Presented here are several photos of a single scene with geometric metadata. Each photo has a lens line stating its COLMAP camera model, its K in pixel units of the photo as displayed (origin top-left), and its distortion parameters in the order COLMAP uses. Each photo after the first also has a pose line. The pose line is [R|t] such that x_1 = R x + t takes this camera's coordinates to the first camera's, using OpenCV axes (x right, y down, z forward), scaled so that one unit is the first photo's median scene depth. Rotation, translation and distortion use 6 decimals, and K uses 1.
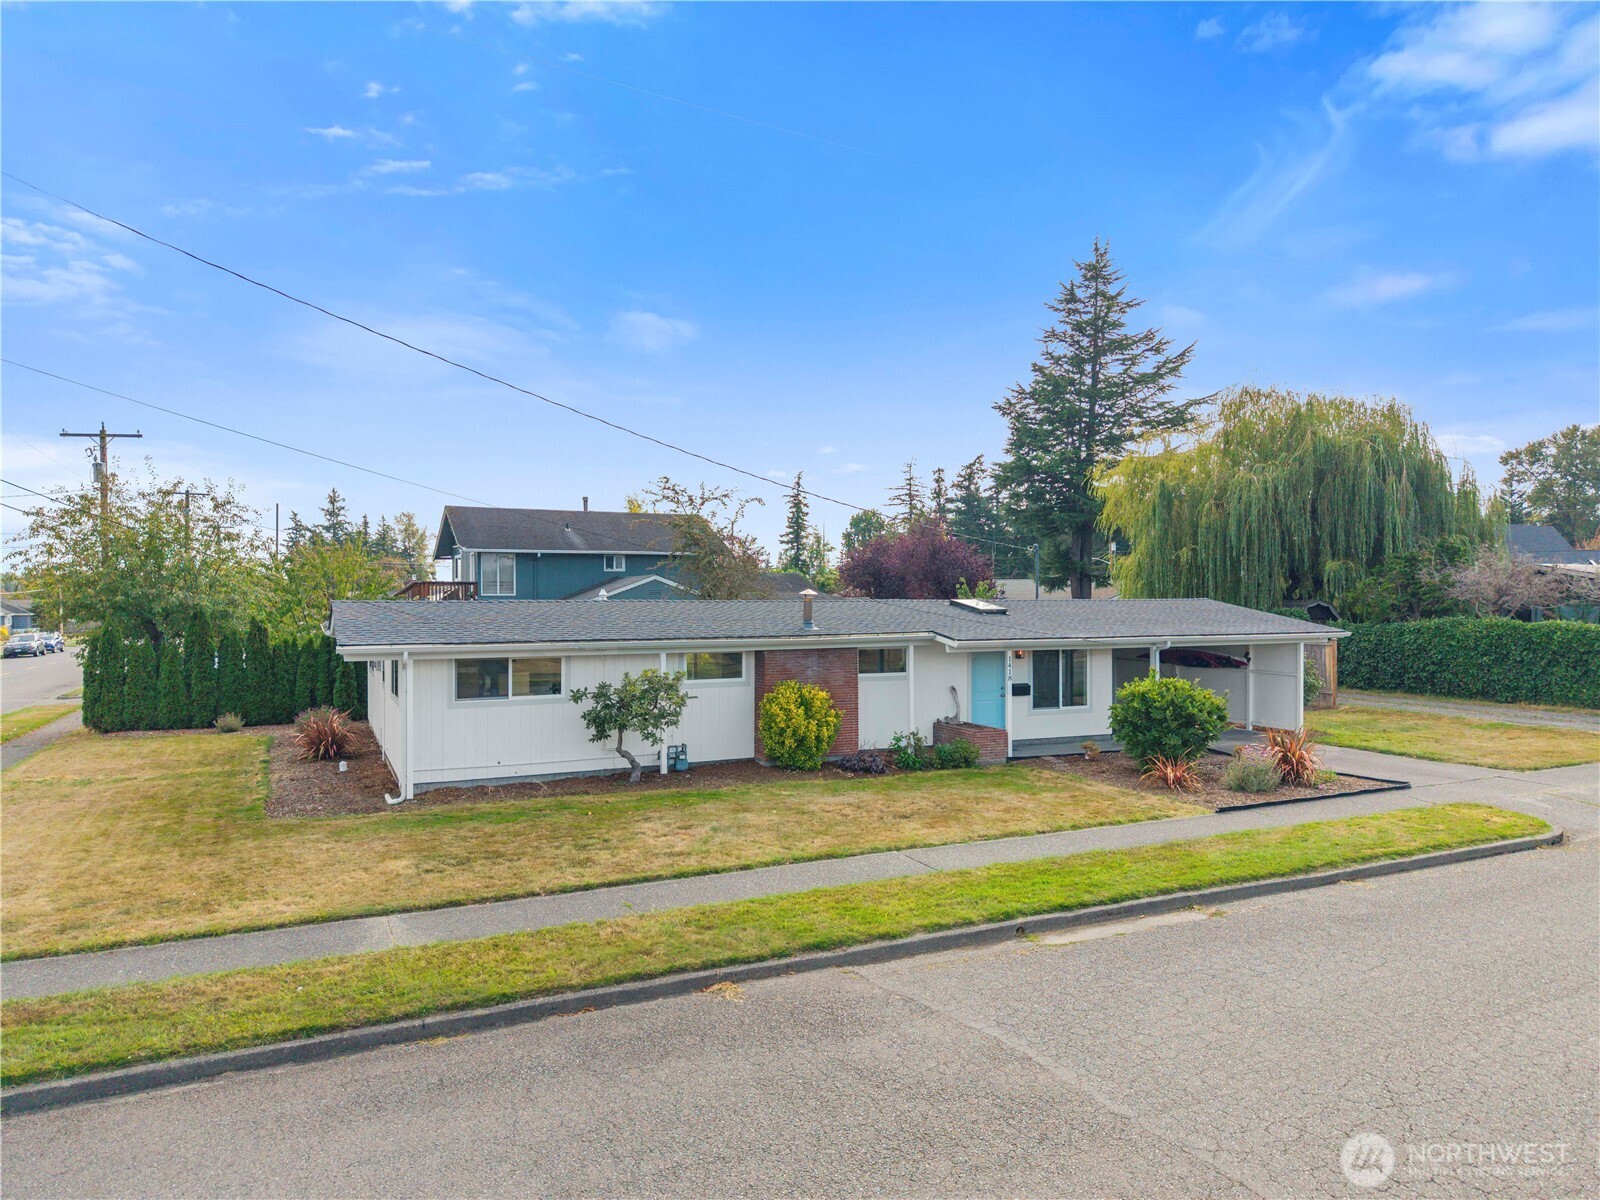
lens RADIAL K [[1094.0, 0, 811.3], [0, 1094.0, 604.5], [0, 0, 1]] dist [0.029693, -0.040295]
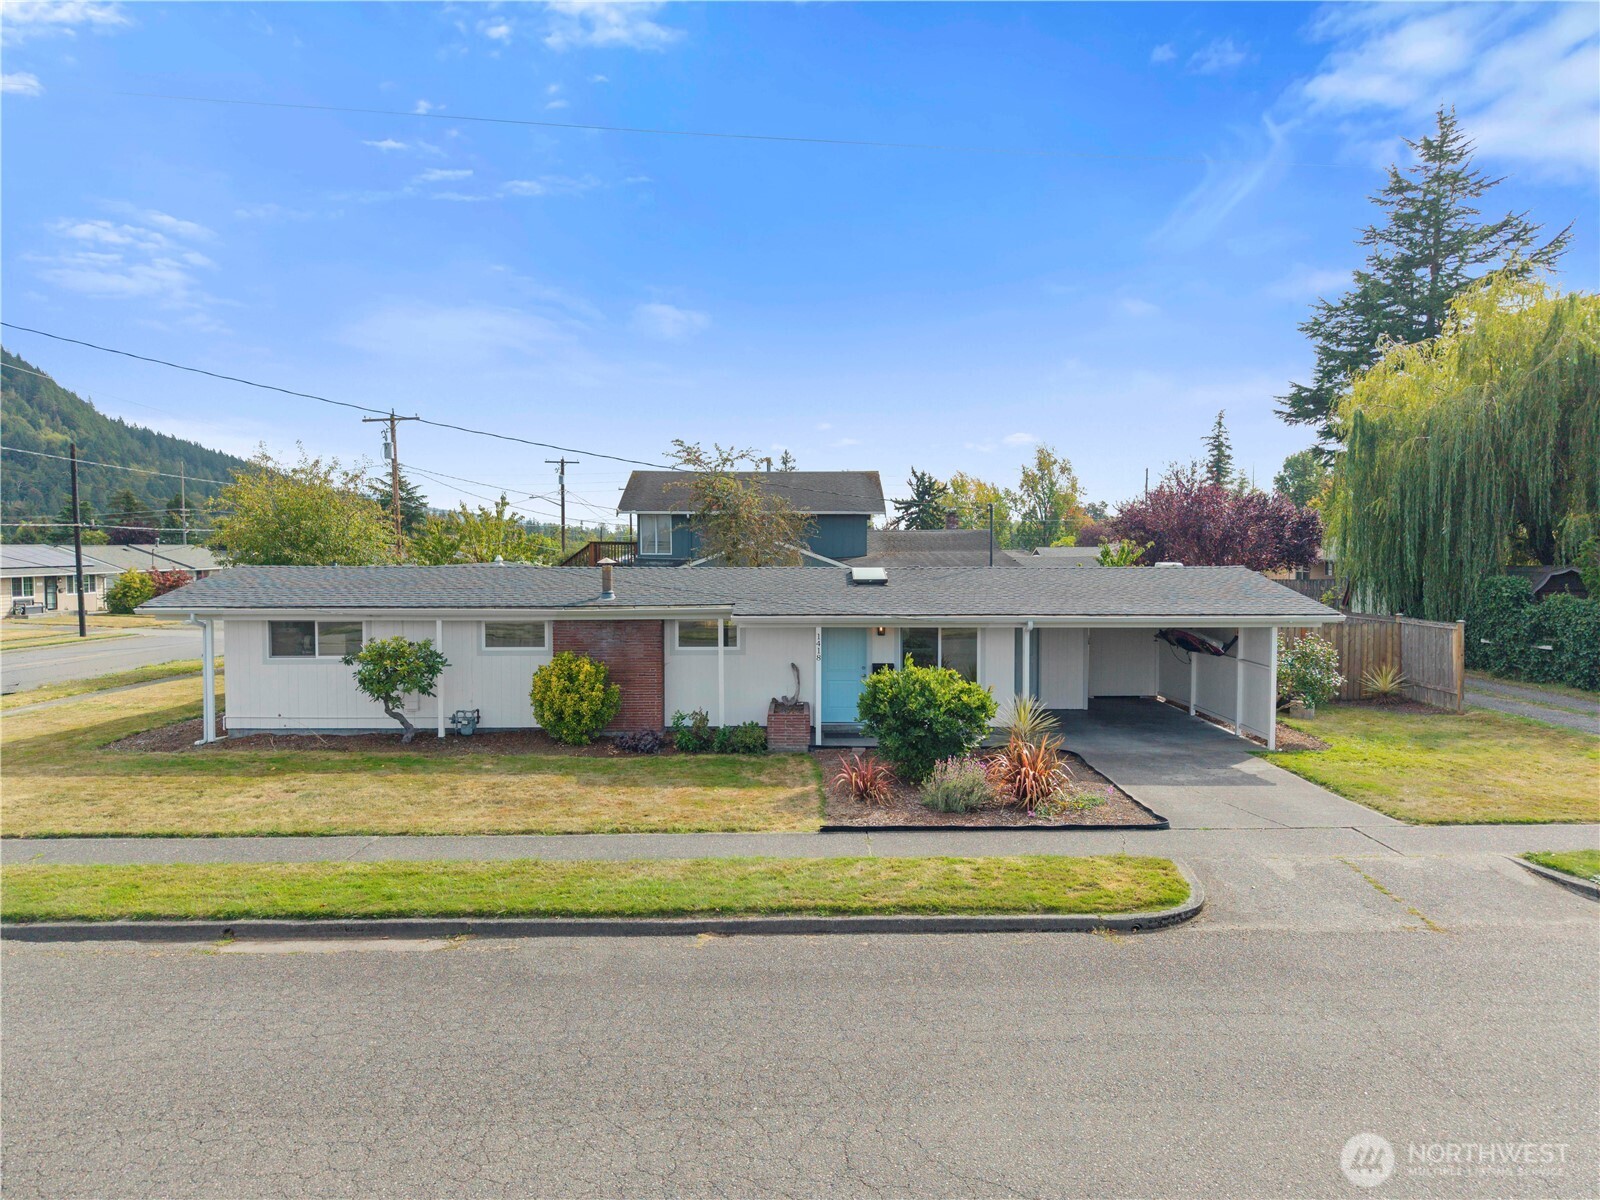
lens RADIAL K [[1094.0, 0, 811.3], [0, 1094.0, 604.5], [0, 0, 1]] dist [0.029693, -0.040295]
pose [[0.905105, 0.024259, -0.424495, 0.531714], [-0.004474, 0.998859, 0.047541, -0.018533], [0.425164, -0.041130, 0.904181, 0.182264]]
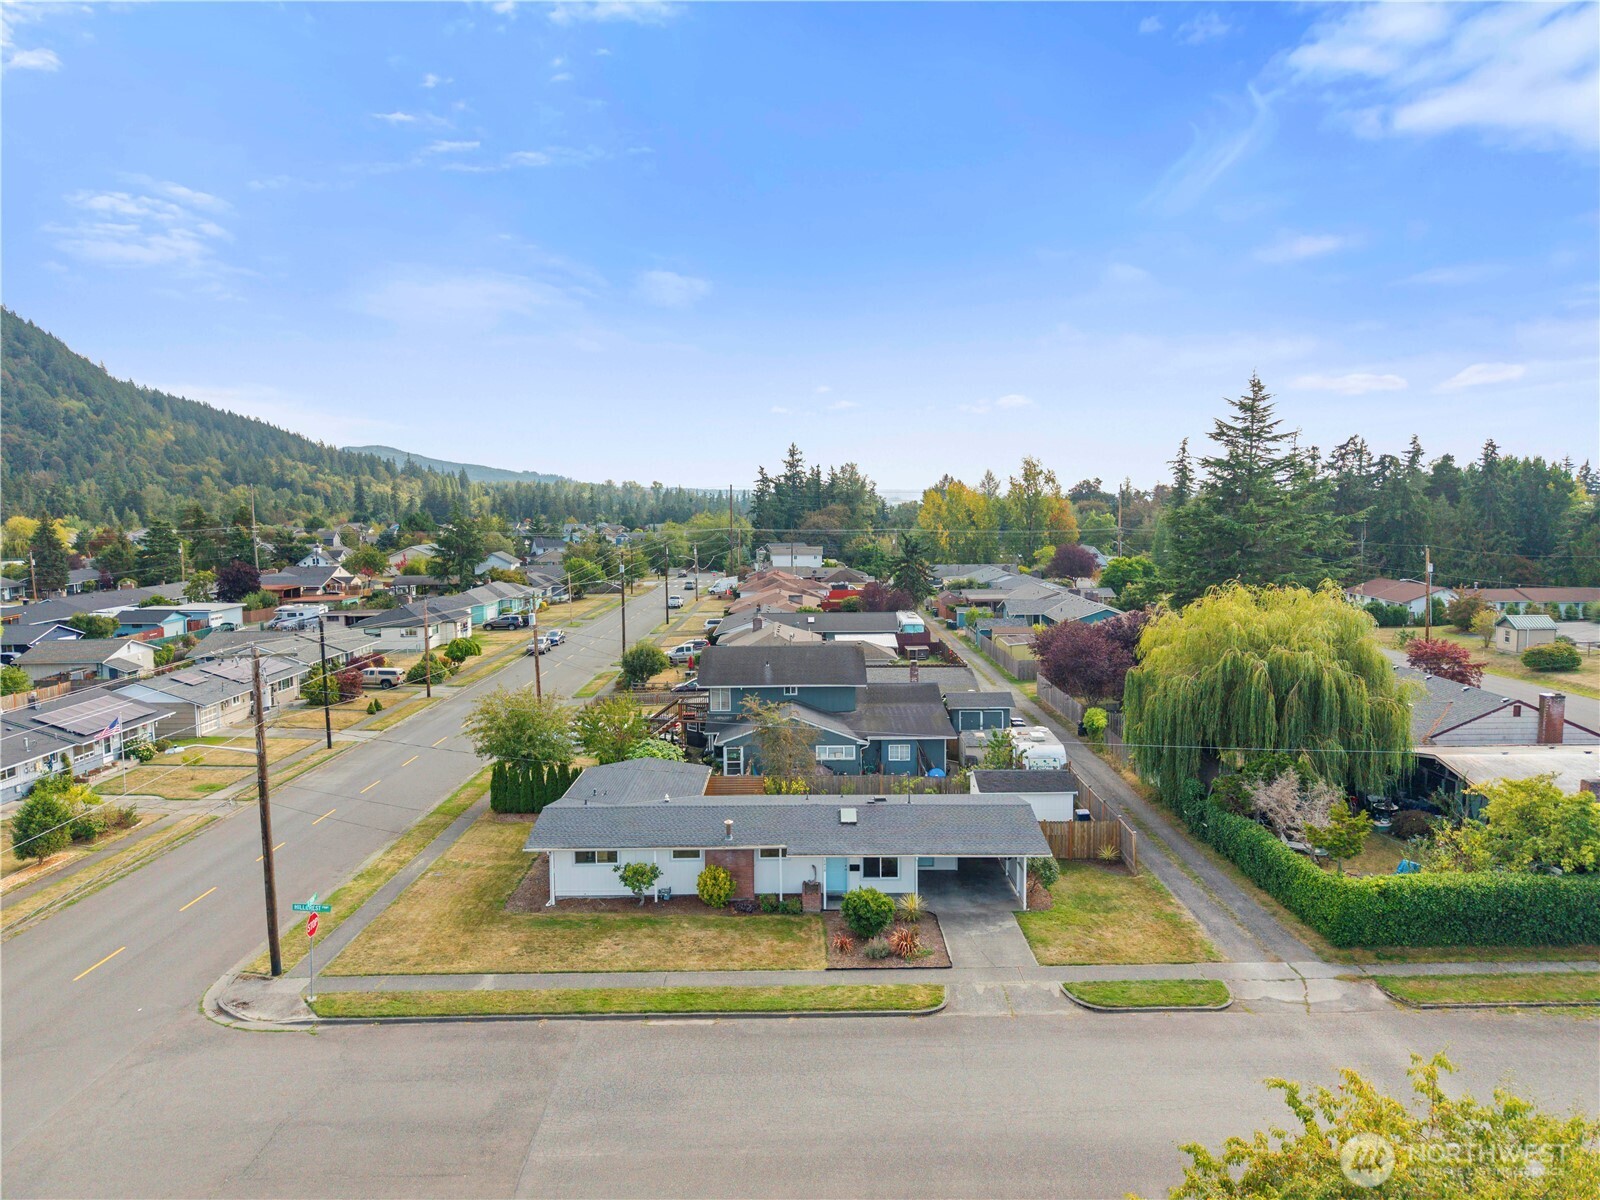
lens RADIAL K [[1094.0, 0, 811.3], [0, 1094.0, 604.5], [0, 0, 1]] dist [0.029693, -0.040295]
pose [[0.905771, 0.048303, -0.421006, 0.959651], [-0.004182, 0.994453, 0.105098, -0.618975], [0.423747, -0.093434, 0.900949, -0.781789]]
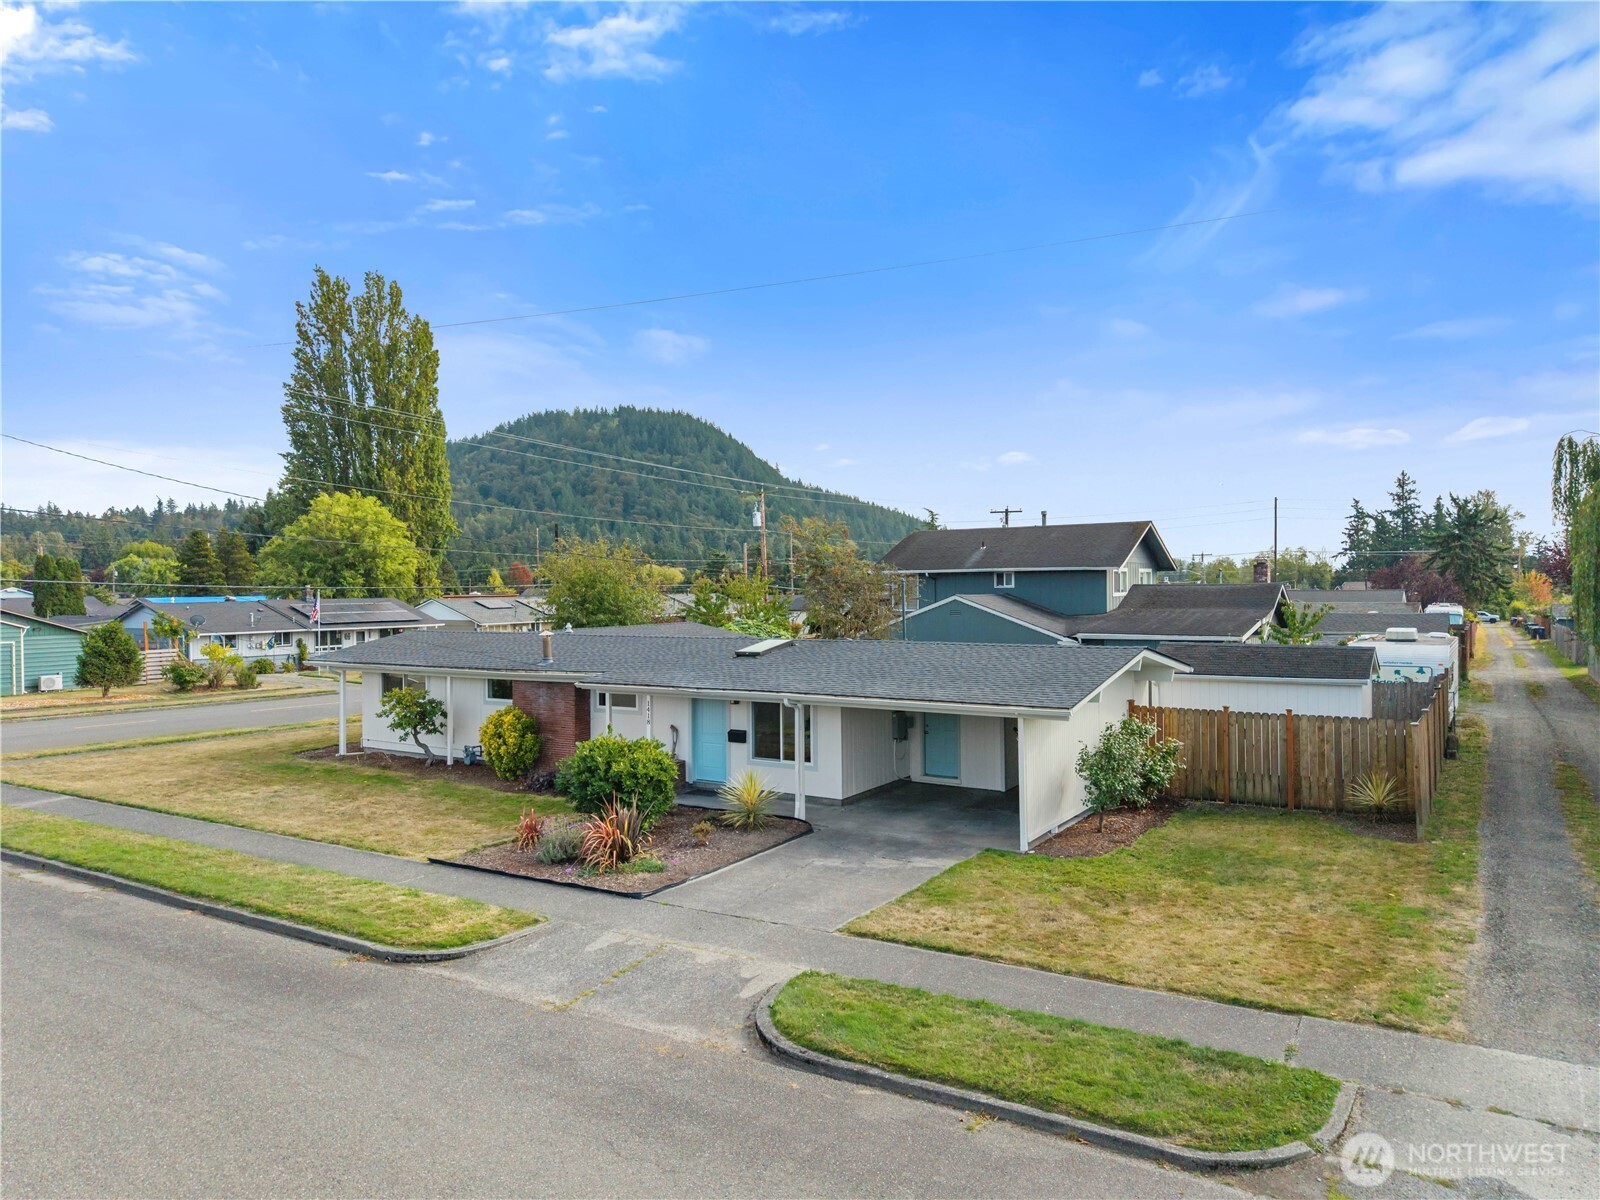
lens RADIAL K [[1094.0, 0, 811.3], [0, 1094.0, 604.5], [0, 0, 1]] dist [0.029693, -0.040295]
pose [[0.534396, 0.015845, -0.845086, 1.095871], [-0.001843, 0.999844, 0.017582, -0.060162], [0.845232, -0.007838, 0.534341, 0.554879]]
